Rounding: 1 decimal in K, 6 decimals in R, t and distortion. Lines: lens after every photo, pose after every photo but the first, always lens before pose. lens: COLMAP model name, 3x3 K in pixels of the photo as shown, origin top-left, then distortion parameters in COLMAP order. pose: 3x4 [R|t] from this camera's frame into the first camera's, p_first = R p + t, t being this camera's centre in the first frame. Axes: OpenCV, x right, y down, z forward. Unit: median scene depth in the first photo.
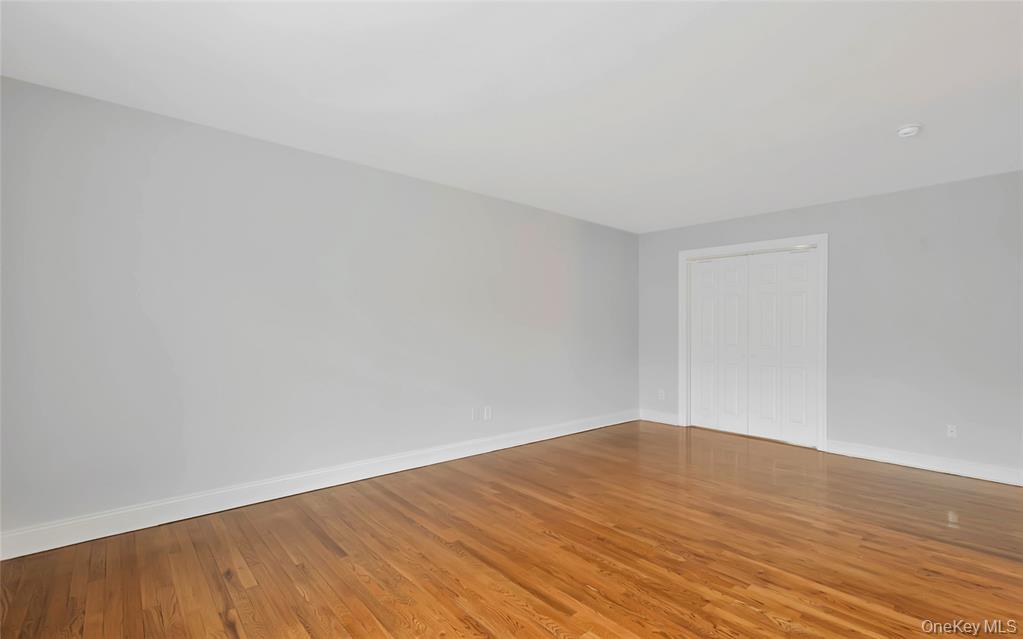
lens RADIAL K [[457.8, 0, 552.3], [0, 457.8, 330.3], [0, 0, 1]] dist [-0.012177, 0.000108]
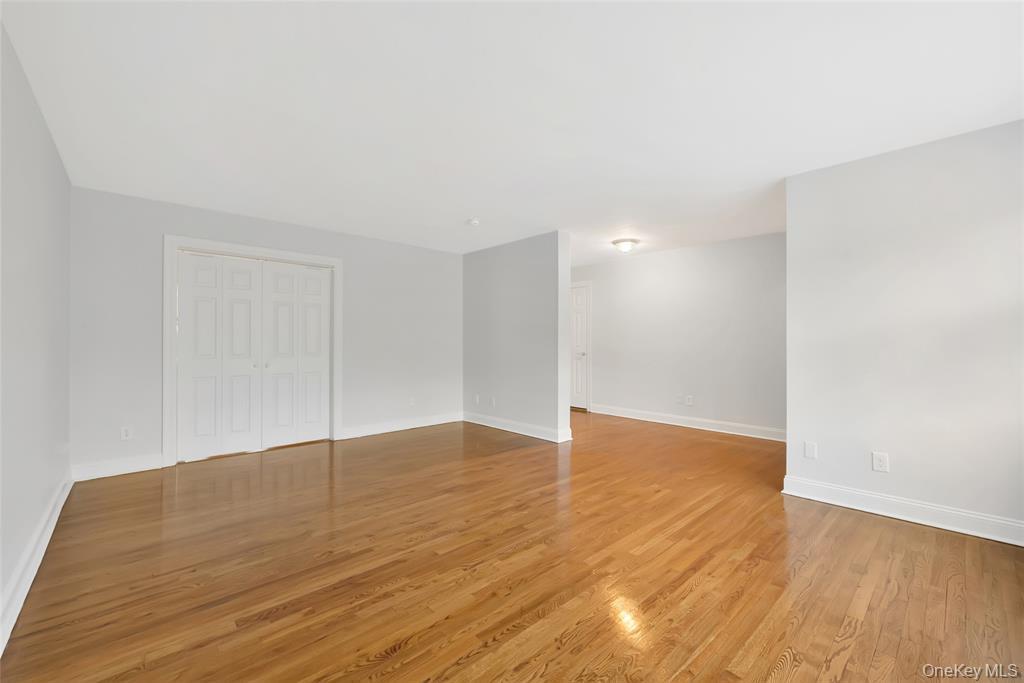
lens RADIAL K [[414.9, 0, 515.3], [0, 414.9, 336.2], [0, 0, 1]] dist [0.000229, -0.000053]
pose [[0.029216, 0.002069, 0.999571, -0.730549], [0.003058, 0.999993, -0.002159, -0.003951], [-0.999568, 0.003120, 0.029210, 0.789283]]
